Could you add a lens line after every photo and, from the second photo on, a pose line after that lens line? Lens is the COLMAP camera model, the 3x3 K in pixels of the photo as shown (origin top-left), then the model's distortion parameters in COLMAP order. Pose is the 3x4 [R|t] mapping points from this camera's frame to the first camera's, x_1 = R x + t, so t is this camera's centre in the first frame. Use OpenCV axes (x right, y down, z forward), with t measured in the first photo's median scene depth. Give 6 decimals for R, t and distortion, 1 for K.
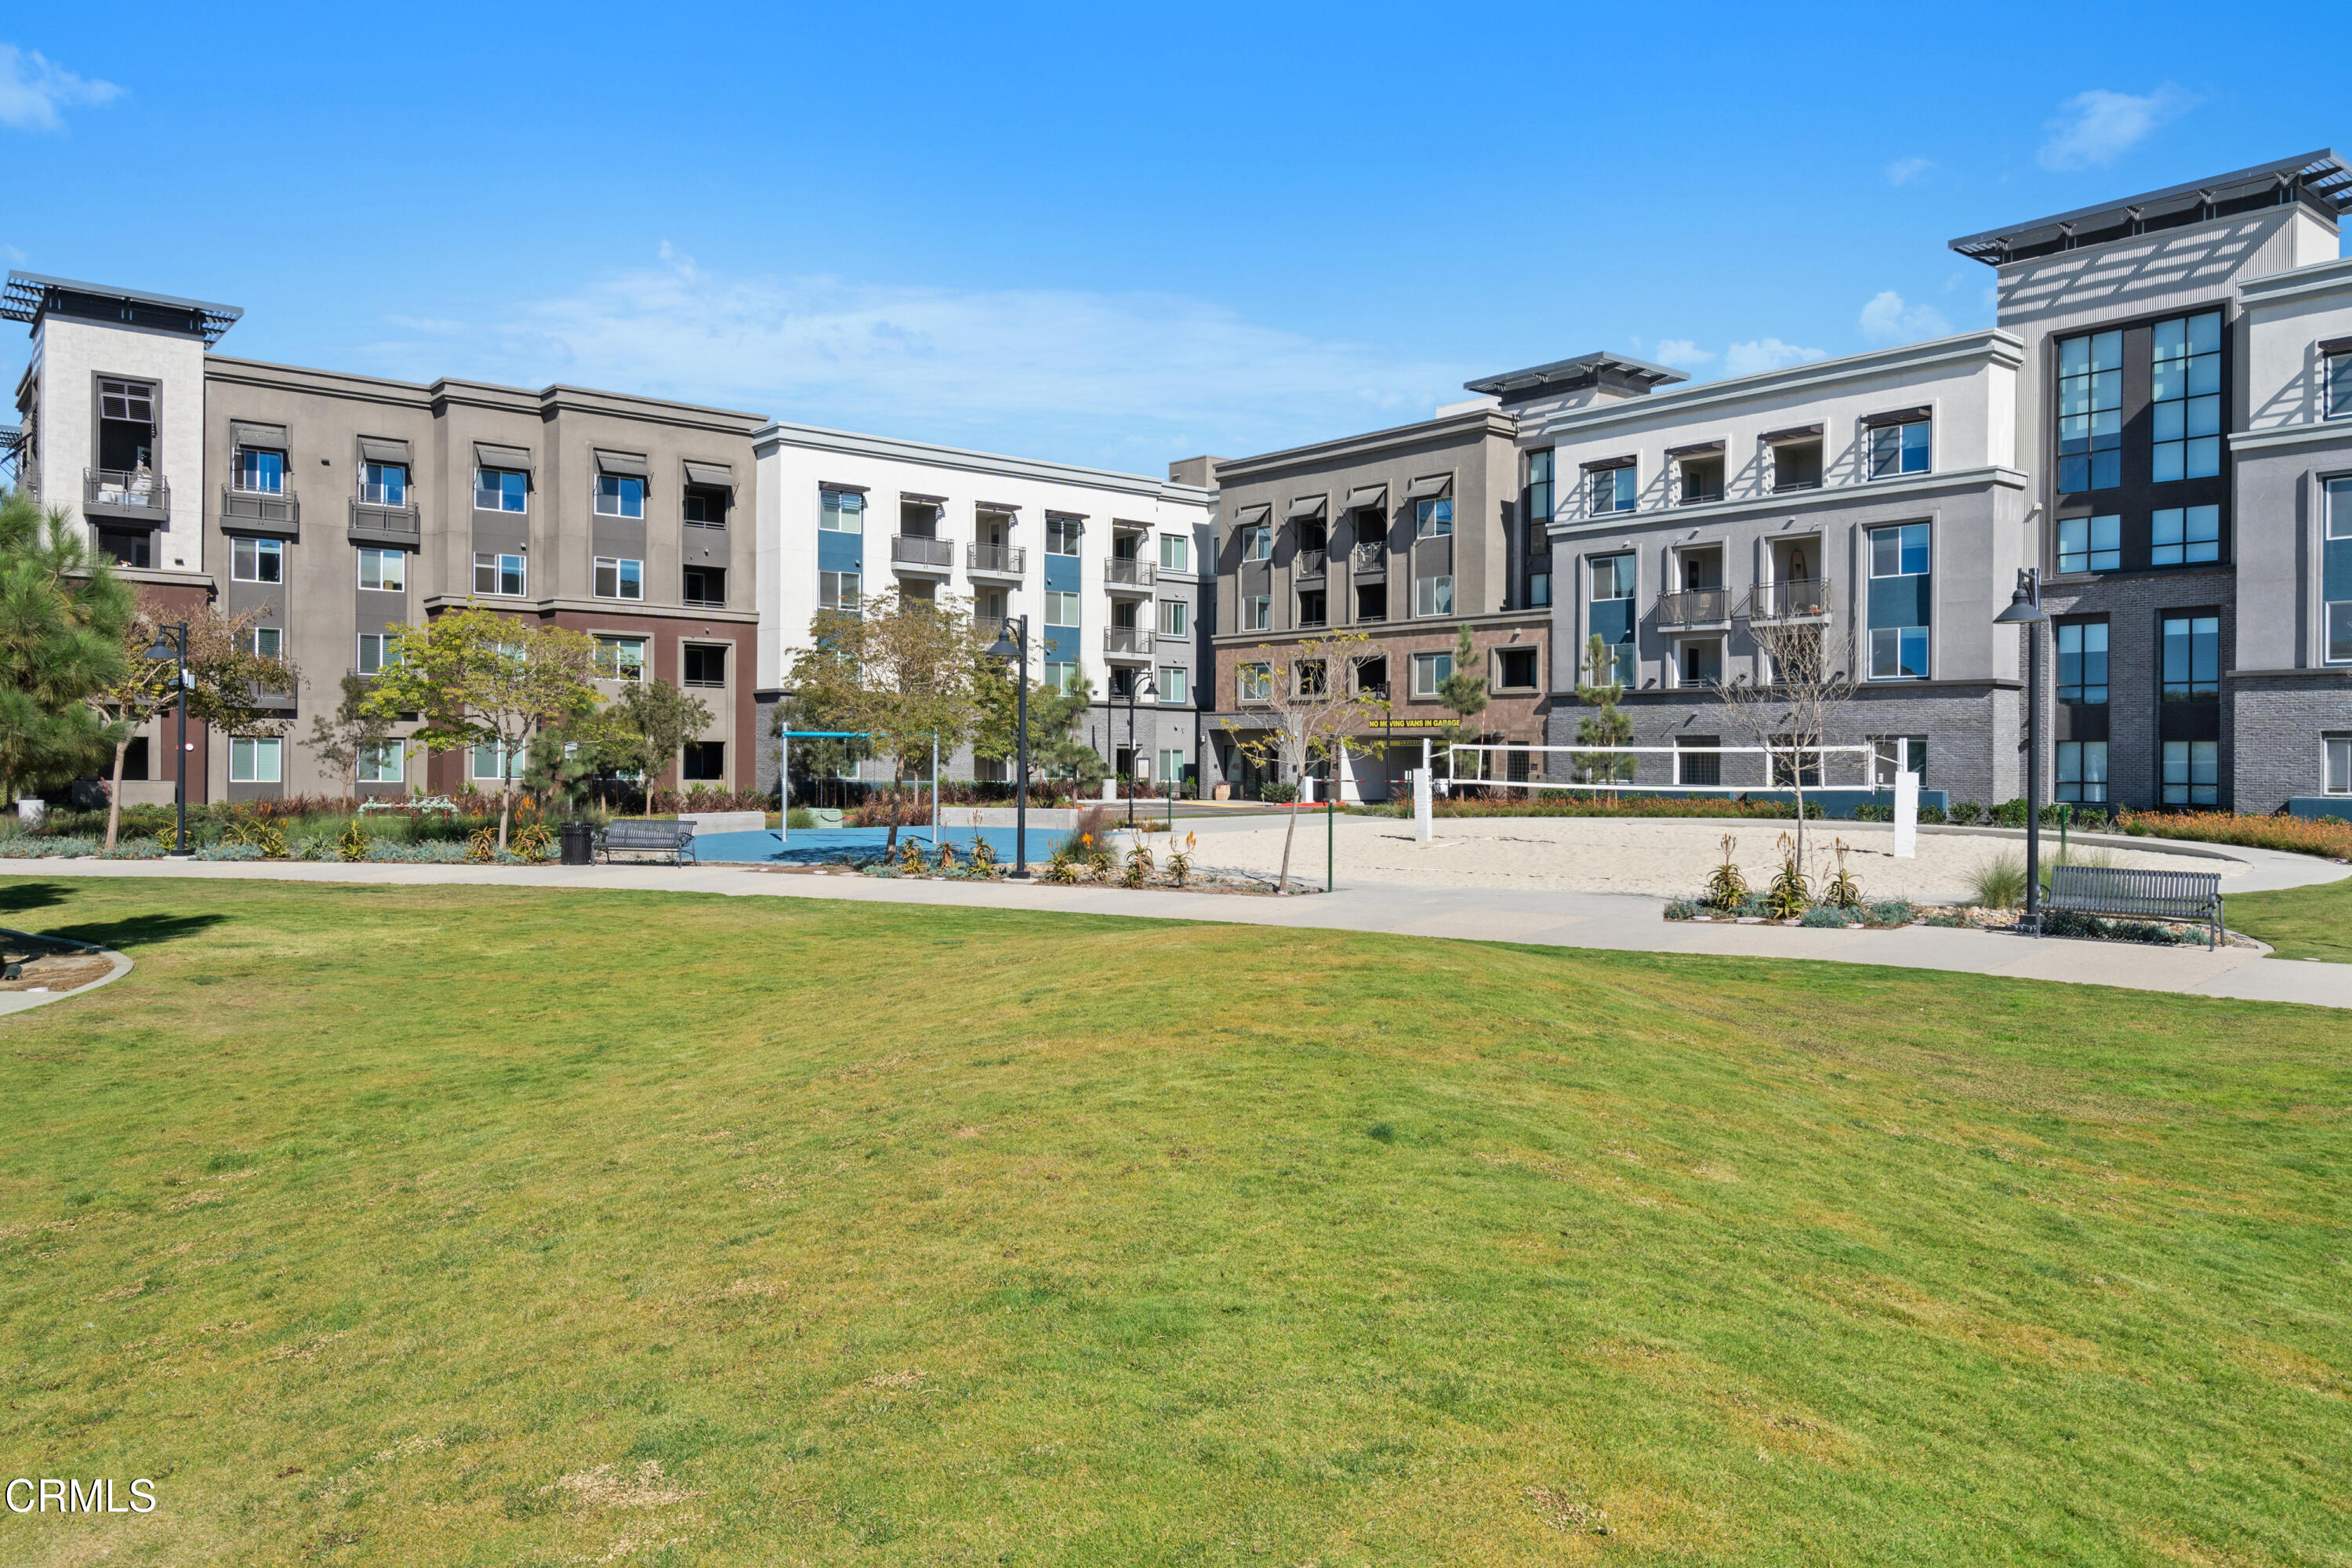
lens RADIAL K [[1640.3, 0, 1160.3], [0, 1640.3, 722.1], [0, 0, 1]] dist [0.000313, 0.006517]
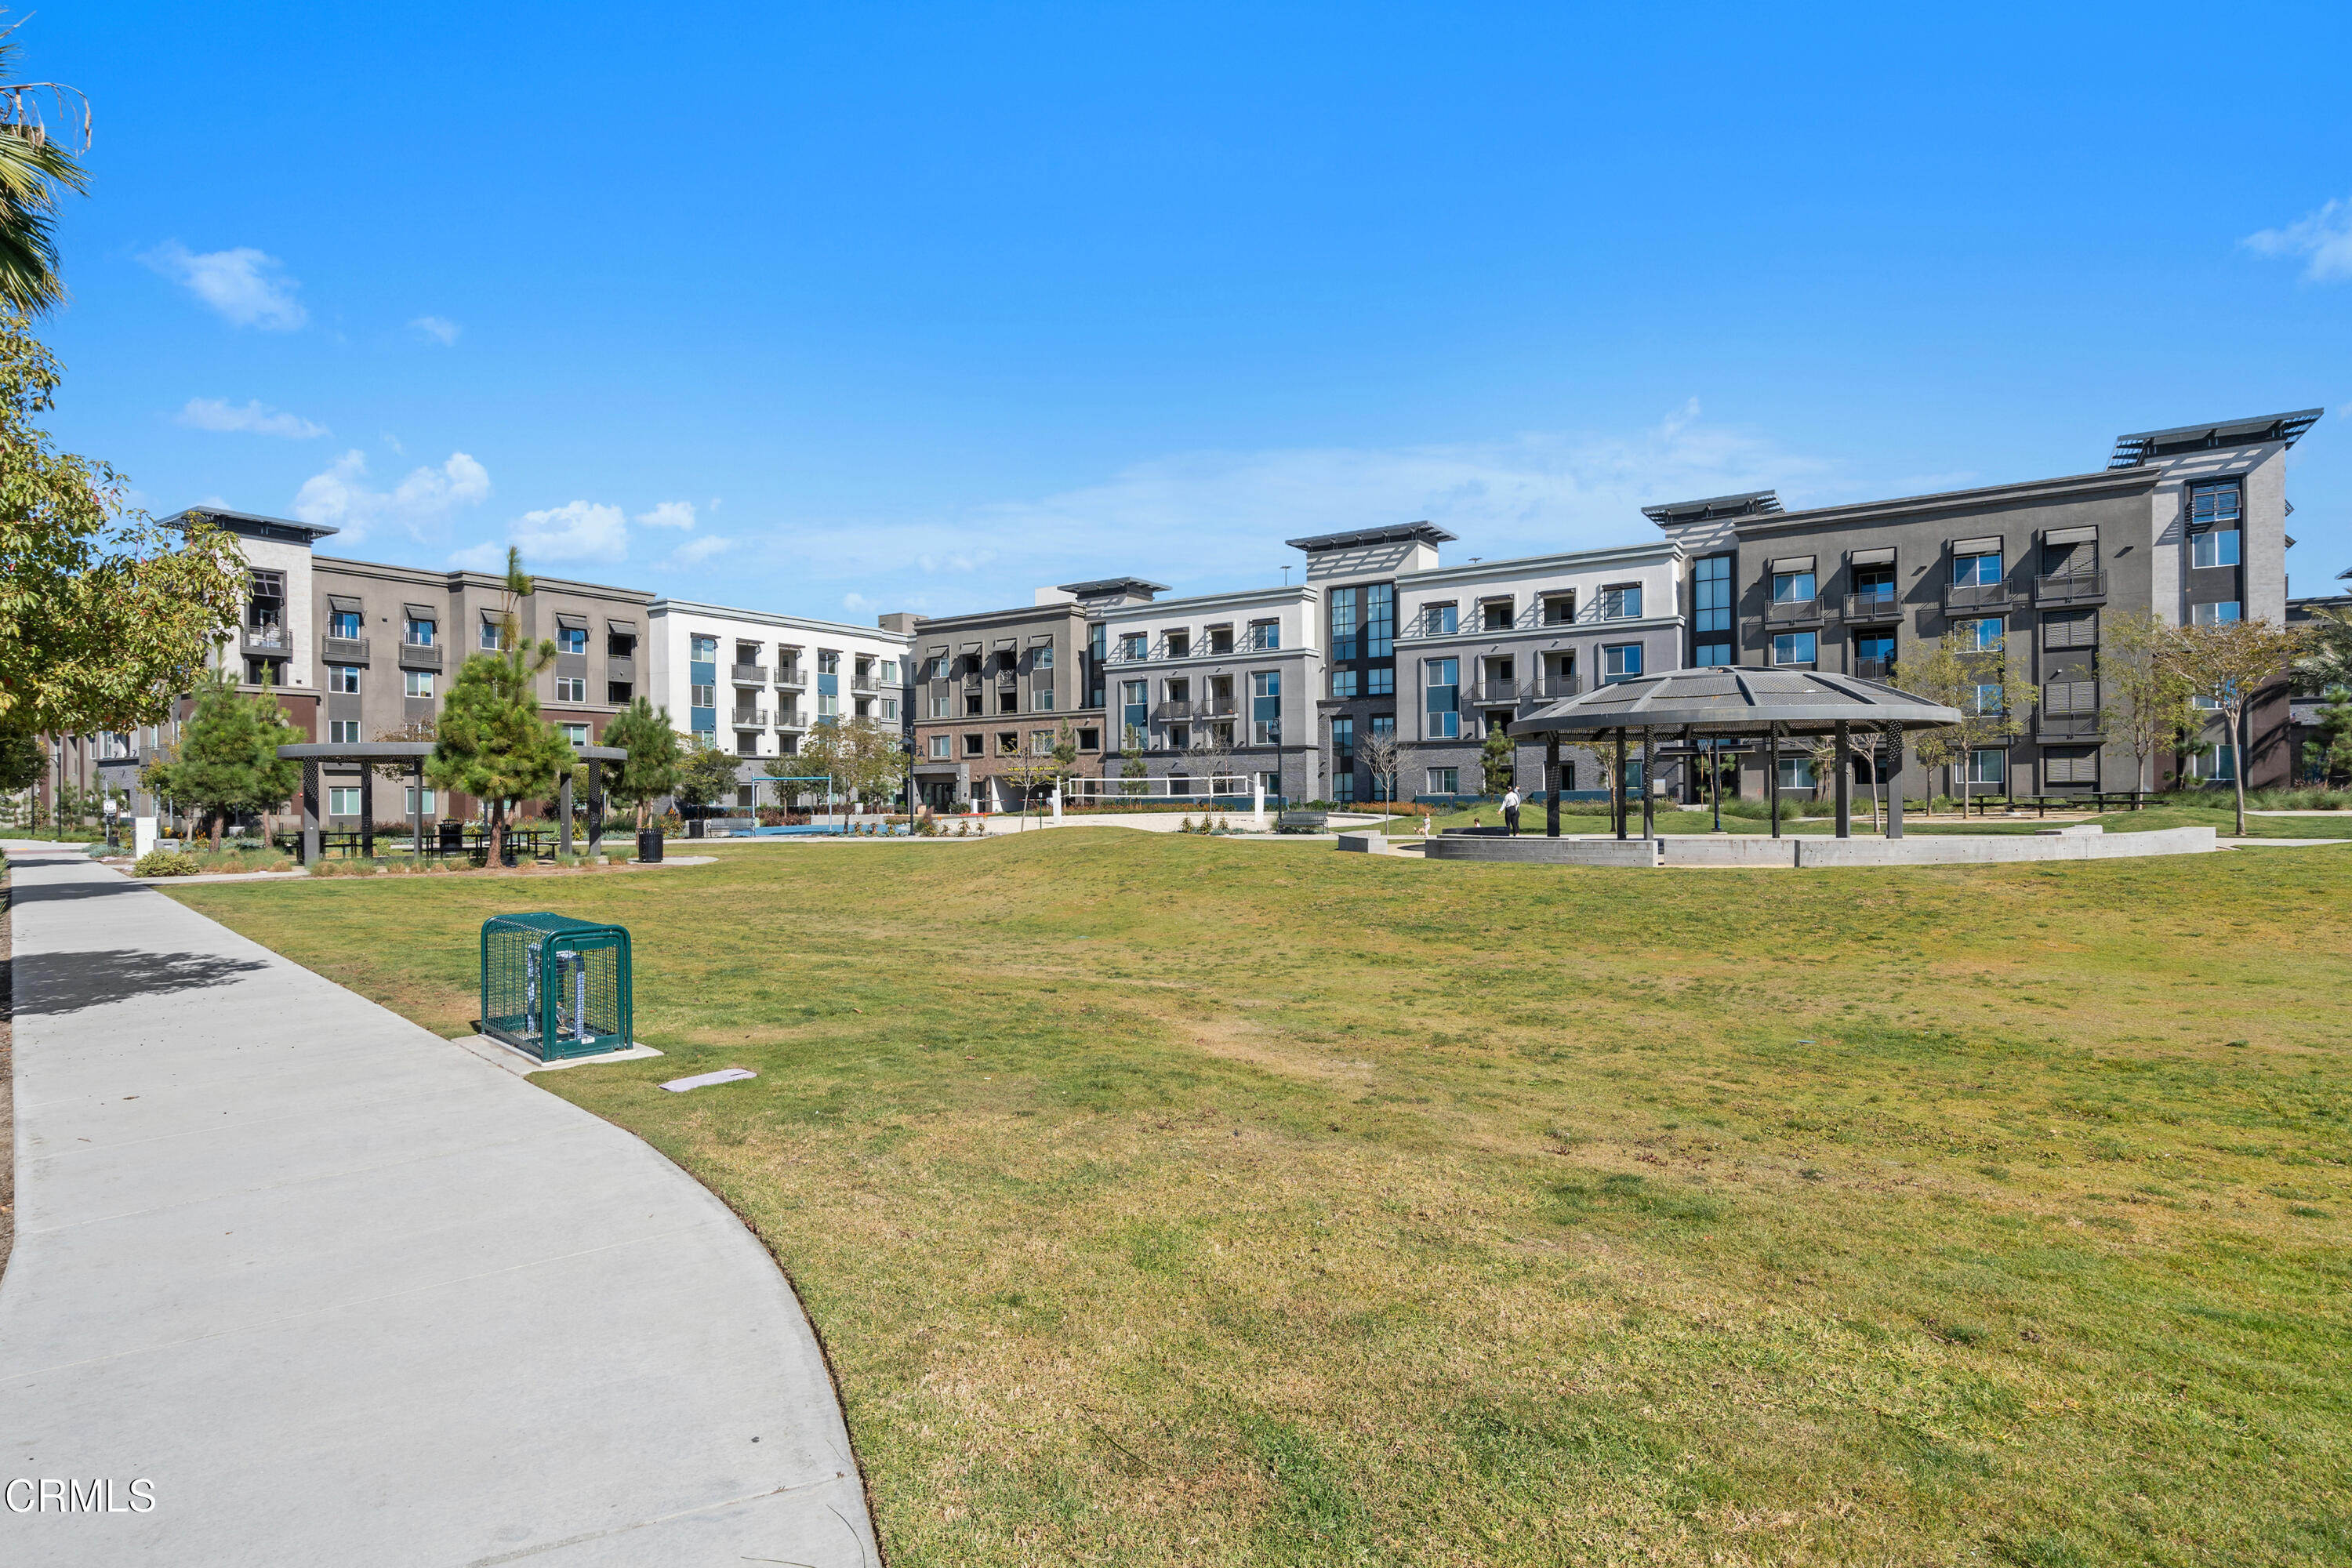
lens RADIAL K [[1224.7, 0, 1175.5], [0, 1224.7, 780.5], [0, 0, 1]] dist [-0.000140, 0.000040]
pose [[0.951521, -0.017347, 0.307094, -0.129713], [0.013784, 0.999810, 0.013766, -0.002726], [-0.307275, -0.008866, 0.951580, -0.405178]]
